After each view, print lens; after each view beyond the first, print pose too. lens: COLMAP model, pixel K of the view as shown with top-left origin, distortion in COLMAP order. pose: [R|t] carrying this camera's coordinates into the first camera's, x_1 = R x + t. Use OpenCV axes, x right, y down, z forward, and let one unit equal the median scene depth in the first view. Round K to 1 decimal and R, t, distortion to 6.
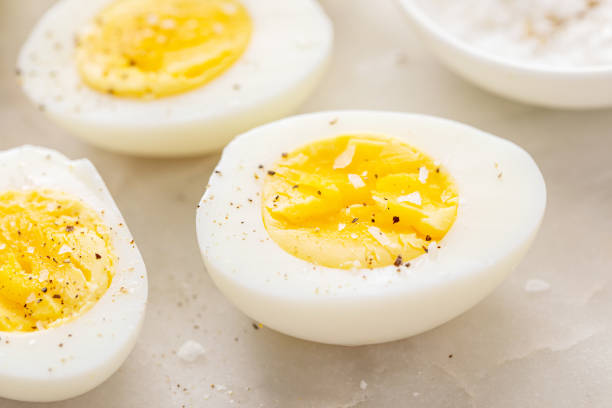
lens RADIAL K [[2466.0, 0, 306.0], [0, 2466.0, 204.0], [0, 0, 1]] dist [0.043134, -3.422634]
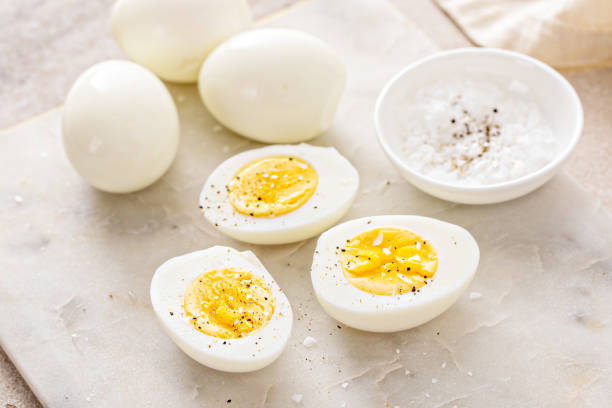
lens RADIAL K [[2080.0, 0, 306.0], [0, 2080.0, 204.0], [0, 0, 1]] dist [-0.039948, -0.066405]
pose [[0.993217, -0.076382, 0.087670, -0.193017], [0.077279, 0.996986, -0.006874, -0.041666], [-0.086881, 0.013602, 0.996126, -0.703209]]
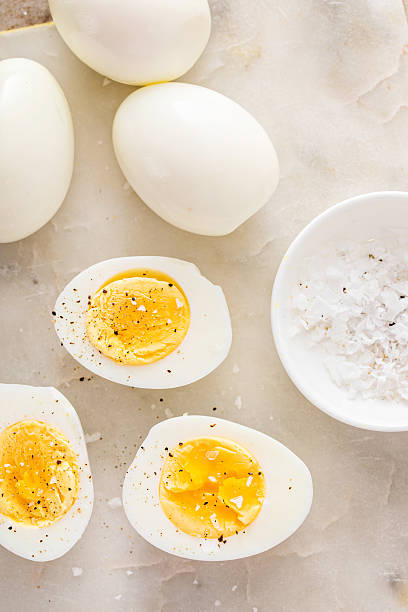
lens RADIAL K [[2080.0, 0, 204.0], [0, 2080.0, 306.0], [0, 0, 1]] dist [-0.039948, -0.066405]
pose [[0.973648, 0.227735, 0.012120, -0.034681], [-0.178799, 0.729280, 0.660440, -1.137923], [0.141567, -0.645203, 0.750781, -0.093637]]
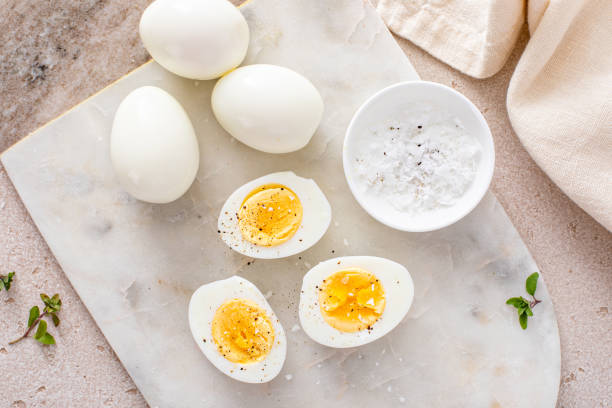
lens RADIAL K [[971.2, 0, 306.0], [0, 971.2, 204.0], [0, 0, 1]] dist [-0.048962, -0.153312]
pose [[0.988763, -0.128423, 0.076517, -0.107704], [0.042993, 0.734521, 0.677223, -0.875978], [-0.143174, -0.666323, 0.731789, 0.231001]]
